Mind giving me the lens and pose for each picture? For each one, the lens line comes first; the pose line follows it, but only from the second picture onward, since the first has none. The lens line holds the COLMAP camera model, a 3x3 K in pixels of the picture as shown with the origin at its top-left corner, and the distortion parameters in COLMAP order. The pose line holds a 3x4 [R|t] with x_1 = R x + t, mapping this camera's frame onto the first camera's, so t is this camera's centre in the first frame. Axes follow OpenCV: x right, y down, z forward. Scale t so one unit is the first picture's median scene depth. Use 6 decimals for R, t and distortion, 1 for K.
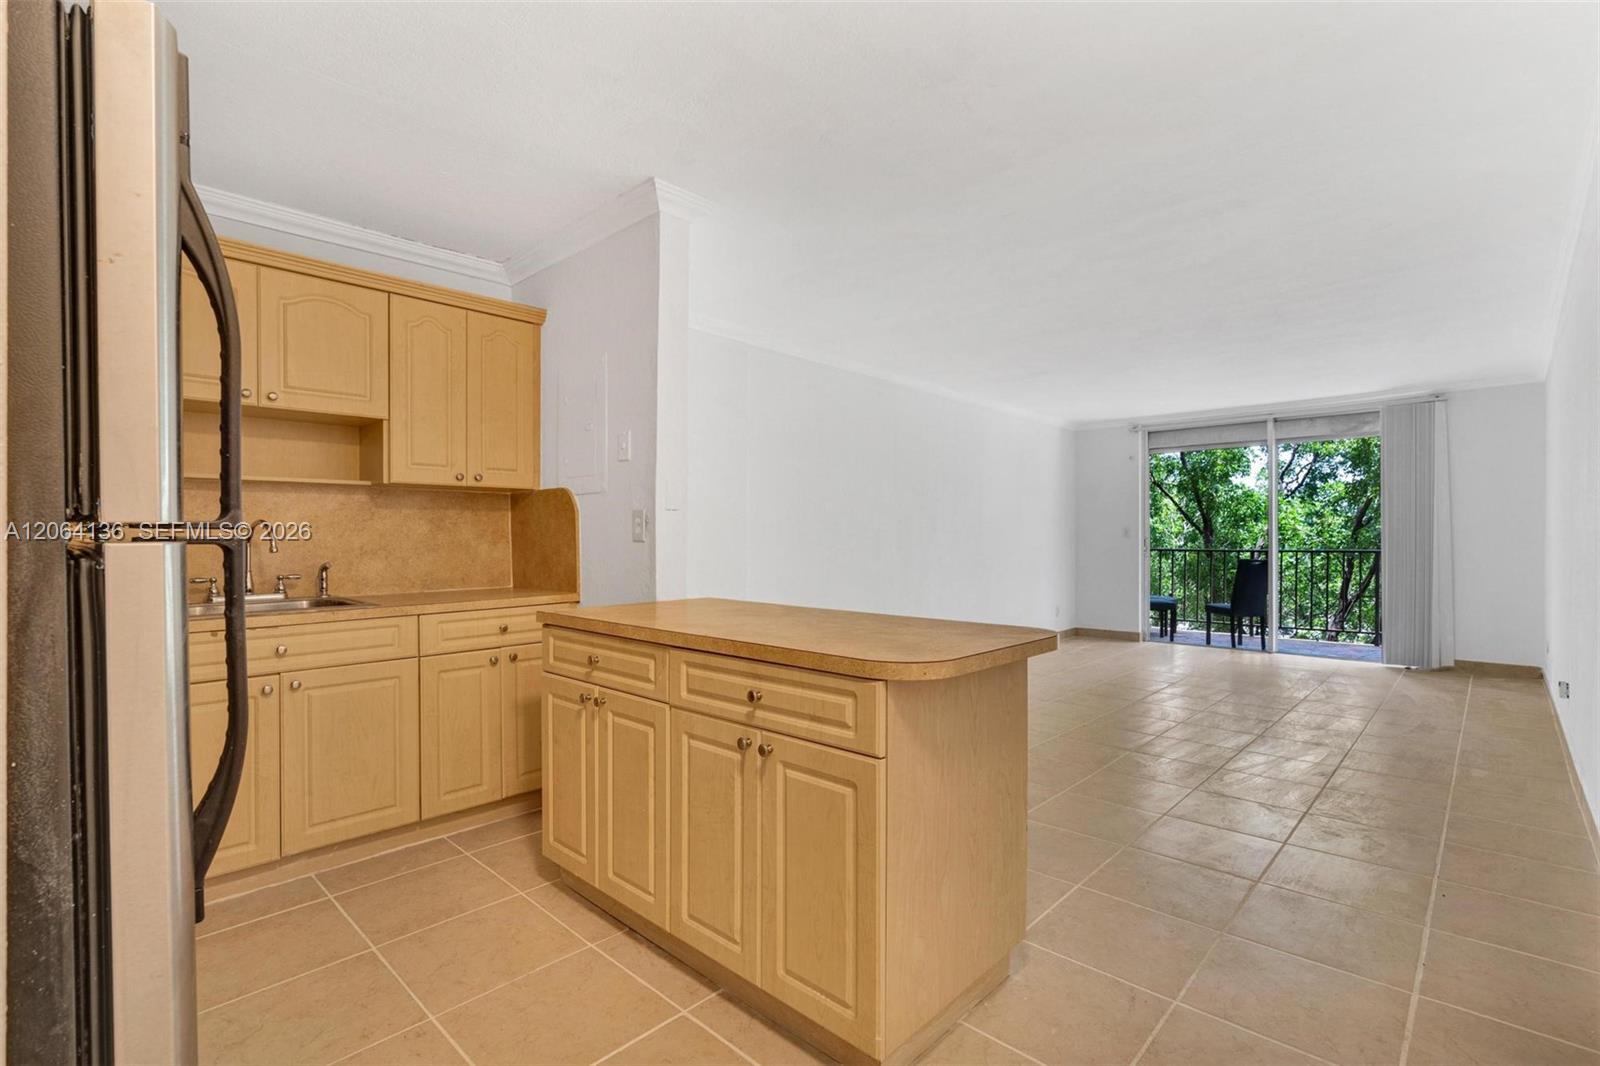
lens RADIAL K [[743.2, 0, 800.7], [0, 743.2, 539.4], [0, 0, 1]] dist [-0.000097, 0.000012]
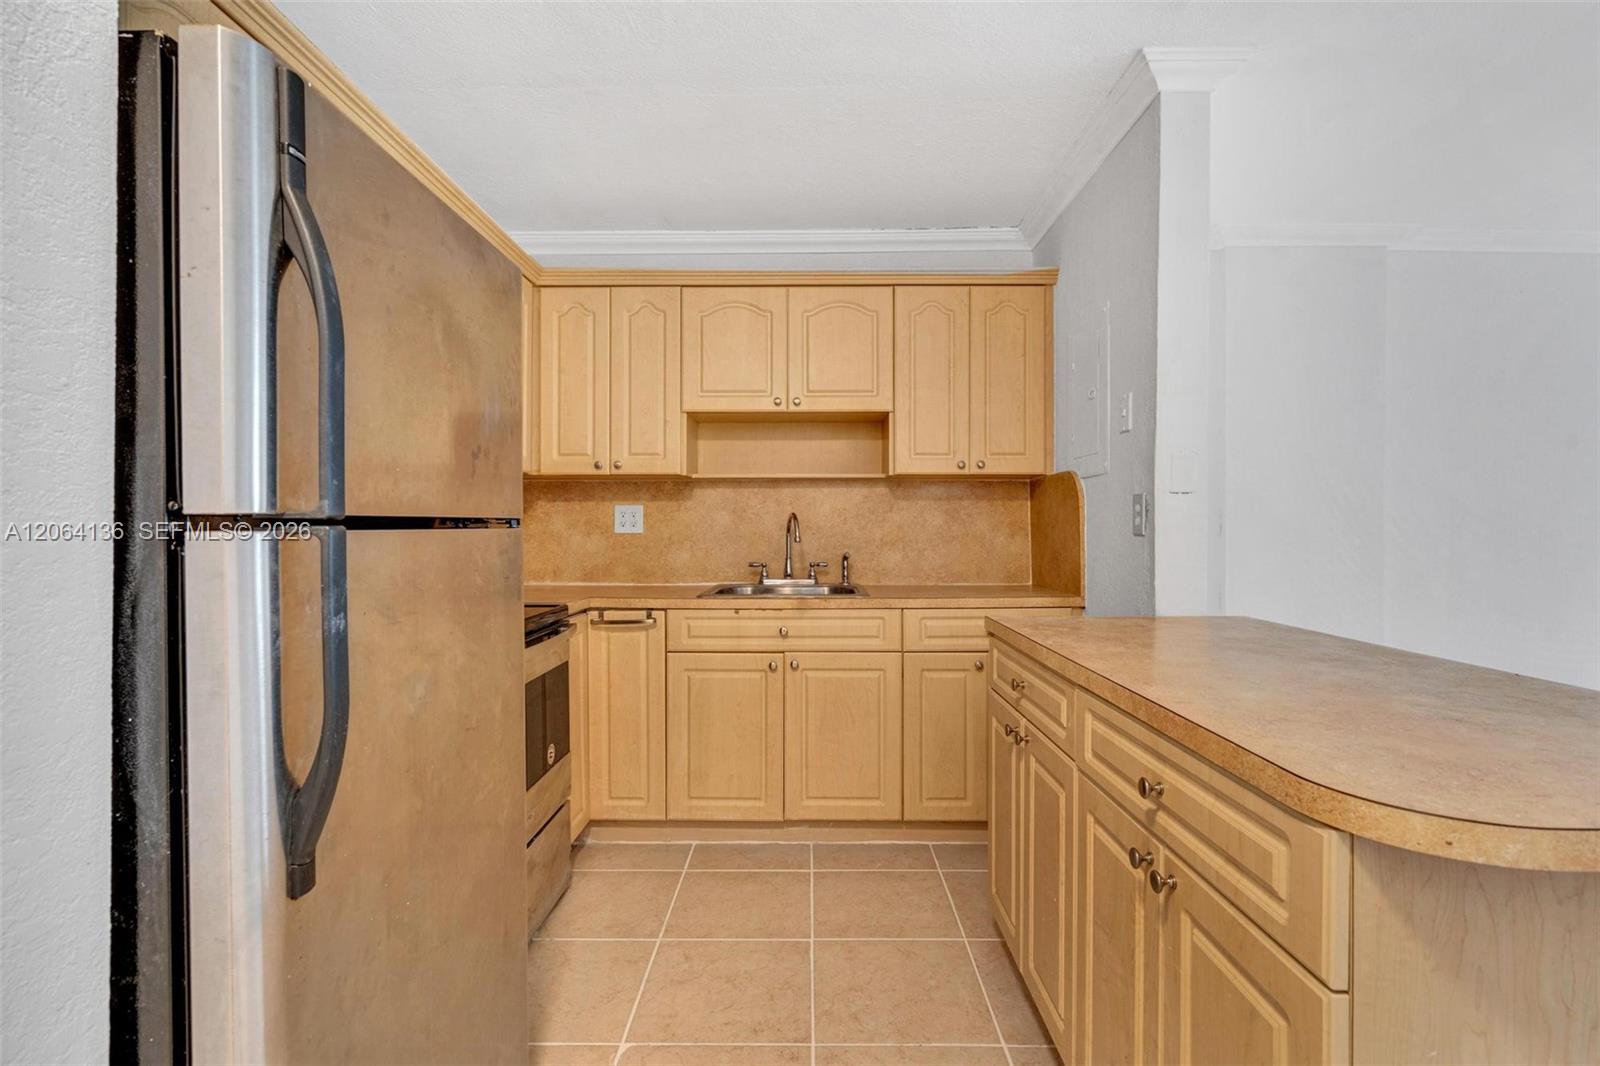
lens RADIAL K [[762.0, 0, 802.4], [0, 762.0, 528.4], [0, 0, 1]] dist [-0.002929, 0.000320]
pose [[0.680706, 0.002913, -0.732551, 0.114602], [-0.006006, 0.999981, -0.001604, -0.000825], [0.732532, 0.005492, 0.680710, 0.201947]]
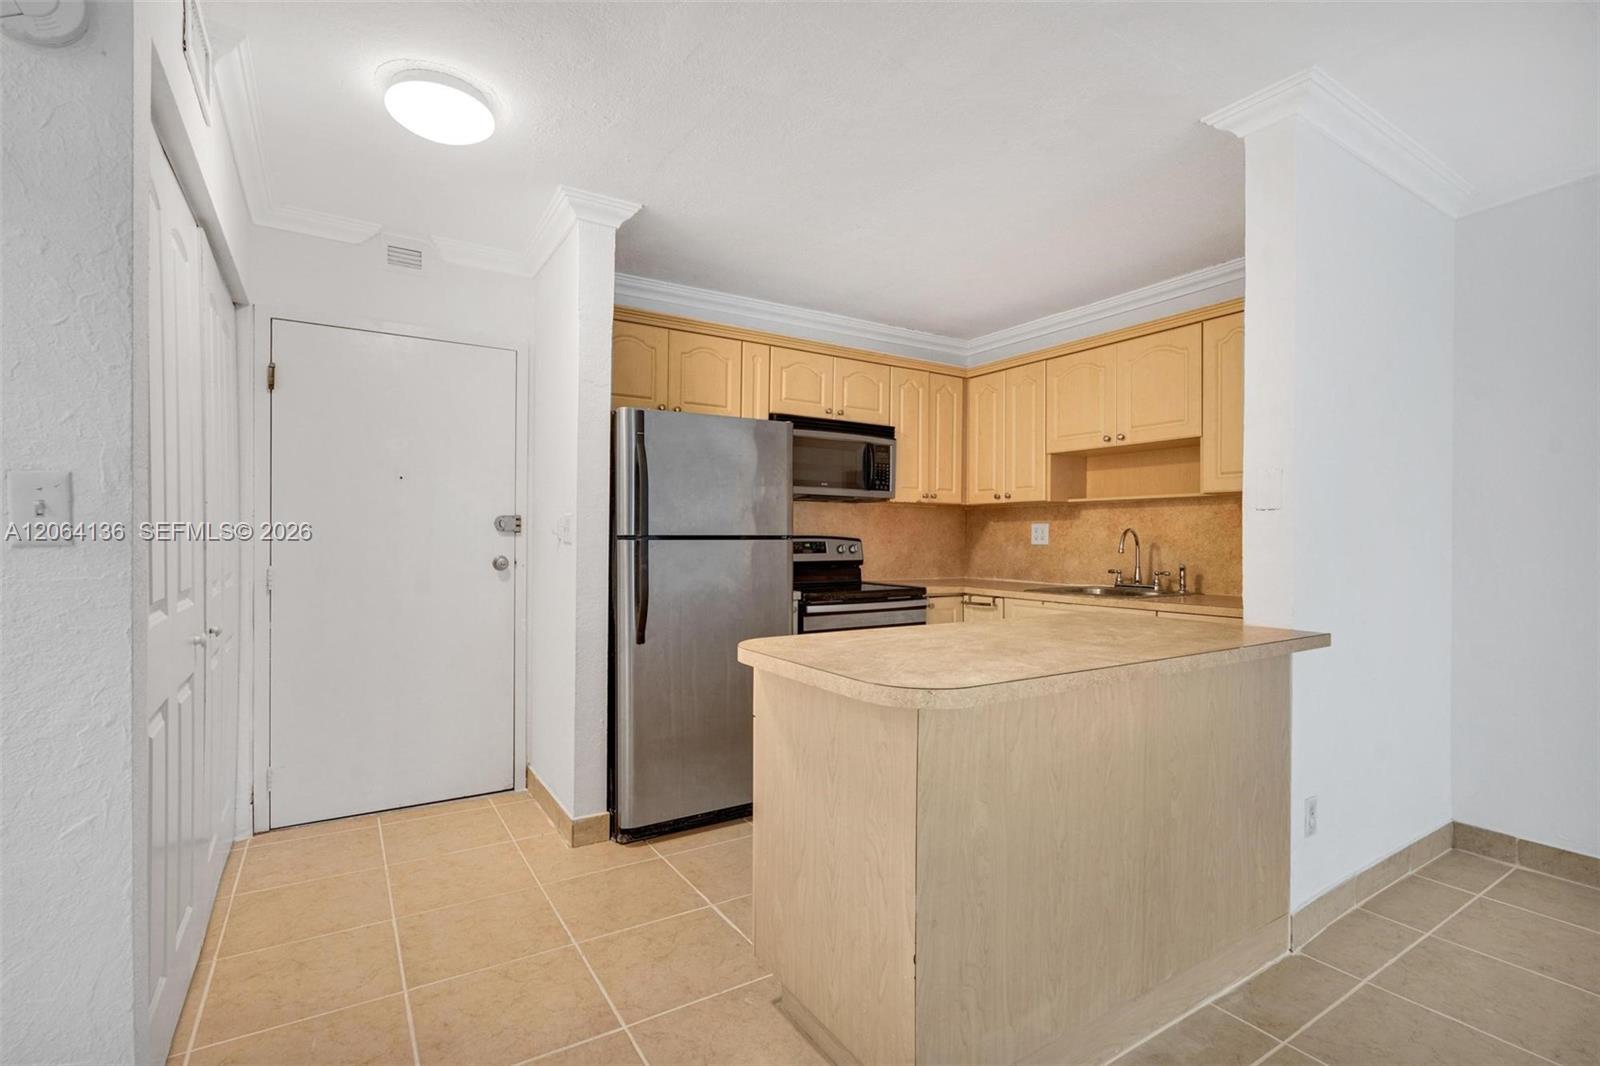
lens RADIAL K [[744.8, 0, 807.4], [0, 744.8, 540.1], [0, 0, 1]] dist [-0.004892, 0.000626]
pose [[-0.241846, 0.003464, -0.970308, 0.644604], [-0.010859, 0.999921, 0.006276, -0.007162], [0.970254, 0.012055, -0.241790, 0.680600]]
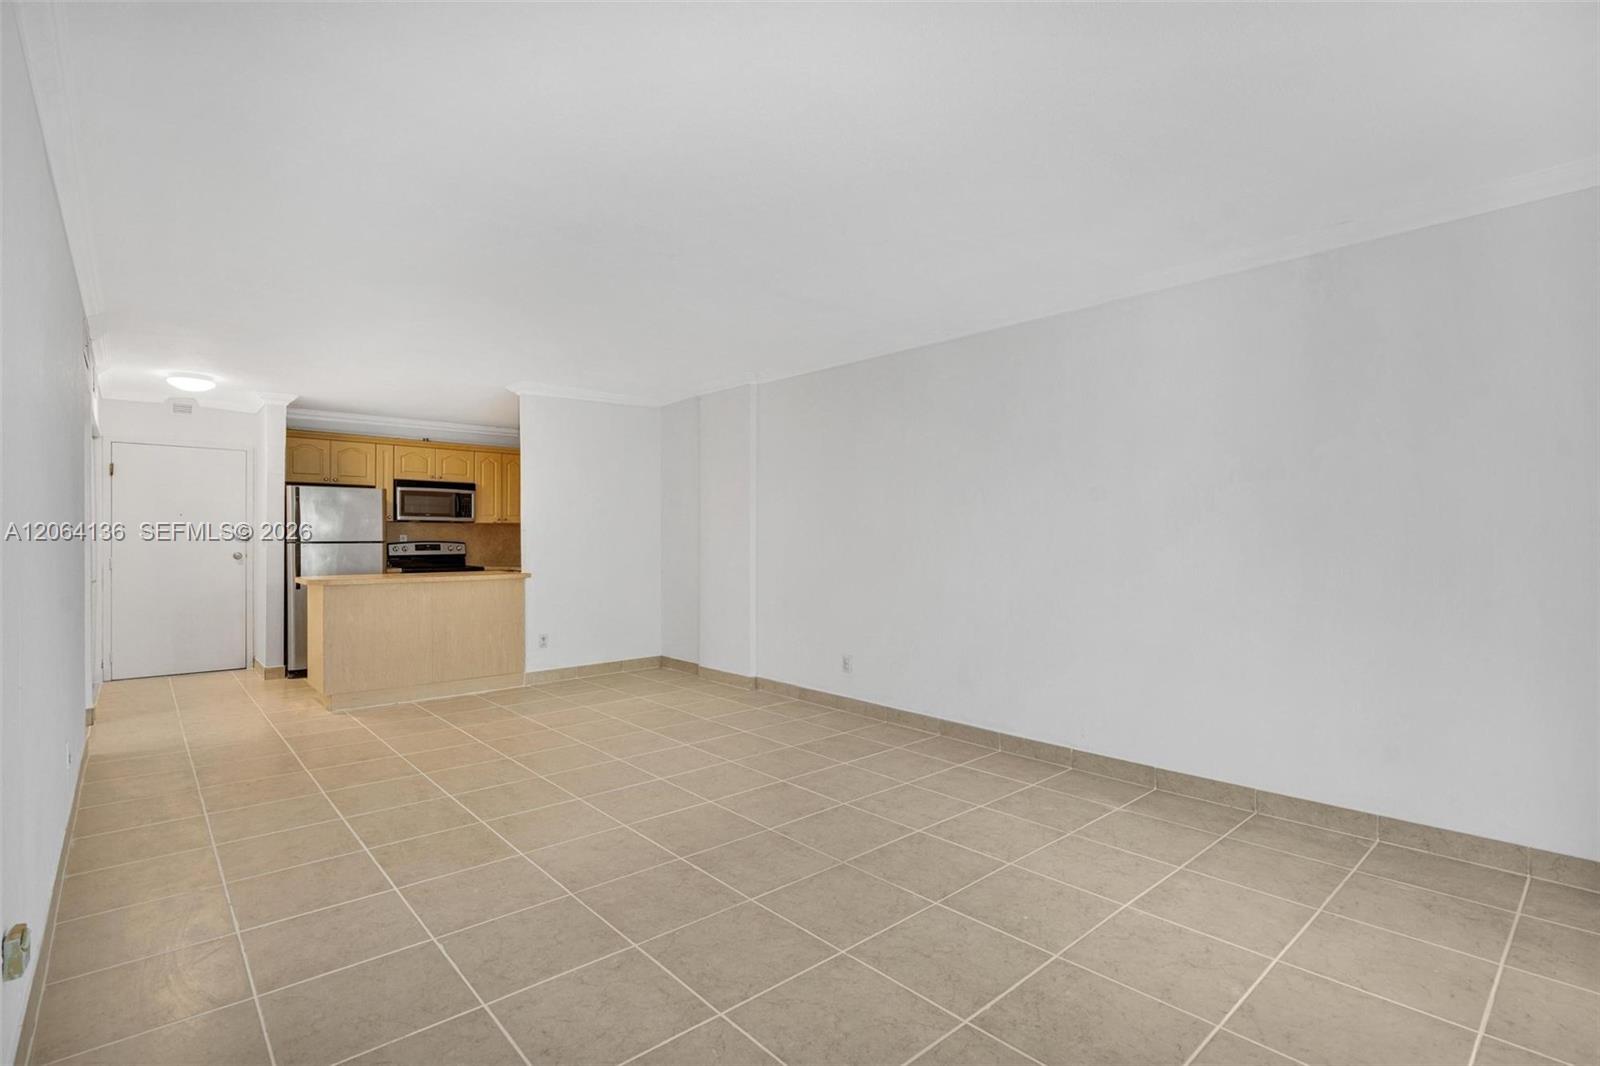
lens RADIAL K [[744.8, 0, 807.4], [0, 744.8, 540.1], [0, 0, 1]] dist [-0.004892, 0.000626]
pose [[-0.075425, -0.000256, -0.997151, 1.786250], [-0.004553, 0.999990, 0.000087, -0.016468], [0.997141, 0.004546, -0.075425, 1.854140]]
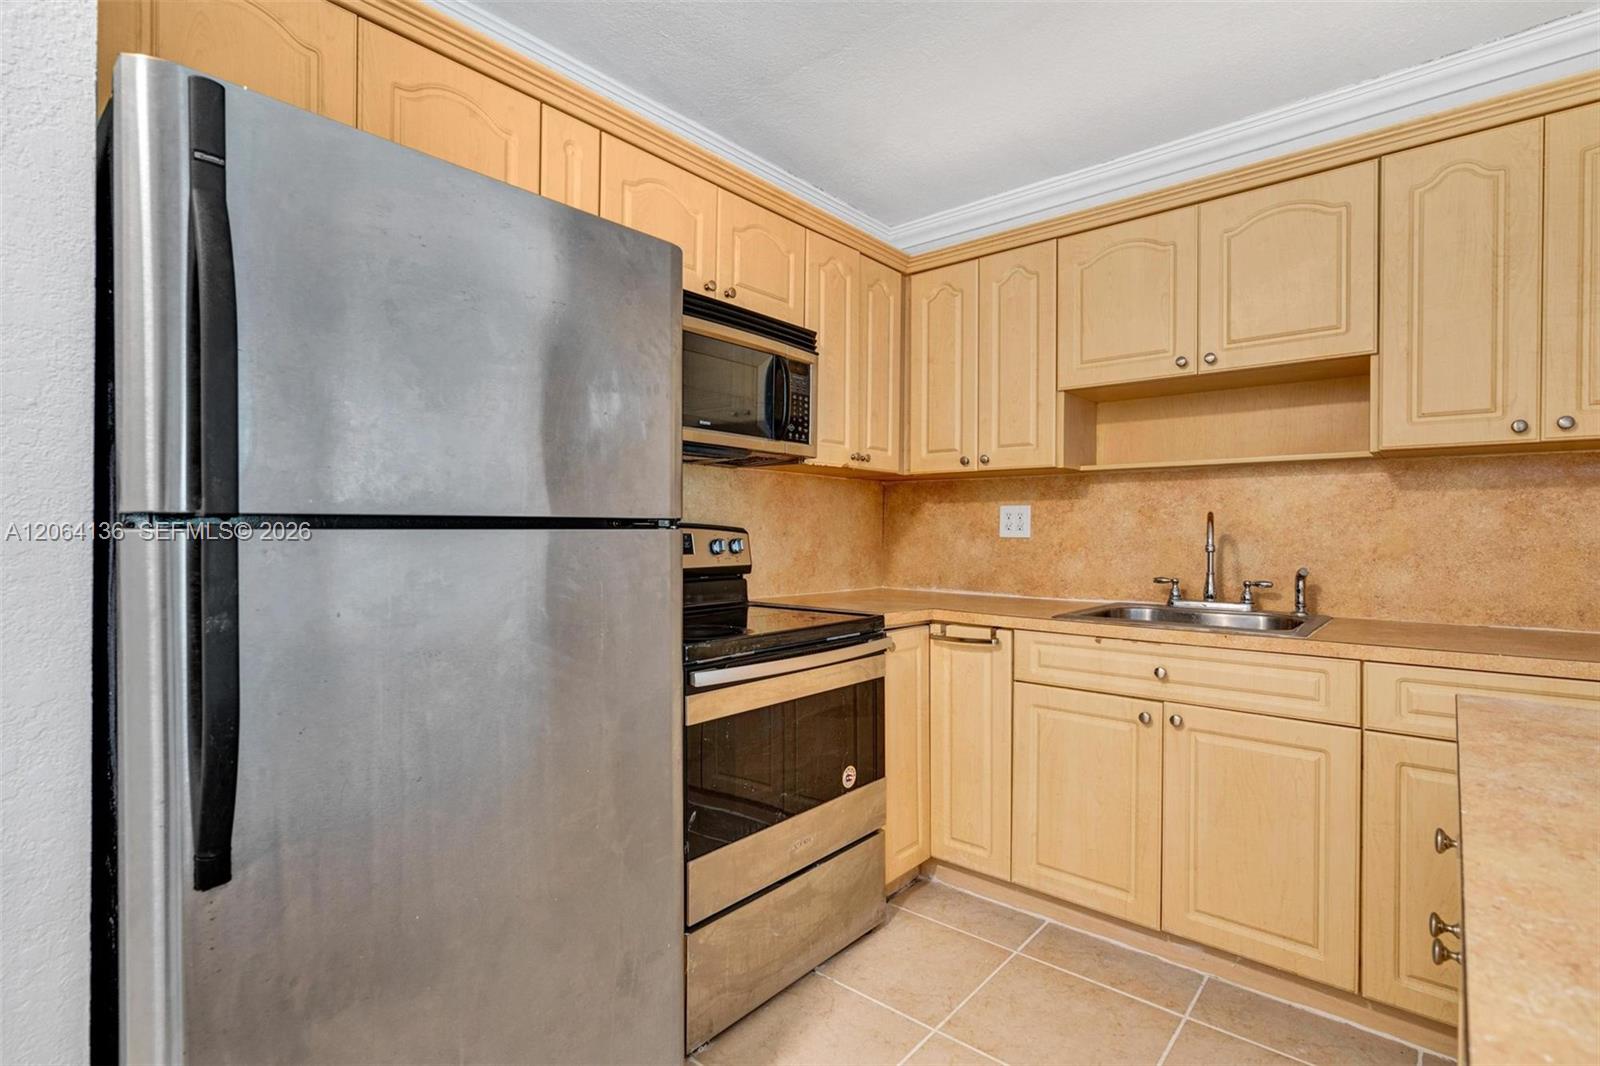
lens RADIAL K [[758.8, 0, 805.0], [0, 758.8, 534.4], [0, 0, 1]] dist [-0.002463, 0.000721]
pose [[0.051215, 0.007290, -0.998661, 0.079346], [-0.011417, 0.999912, 0.006713, -0.001620], [0.998622, 0.011058, 0.051293, 0.454971]]
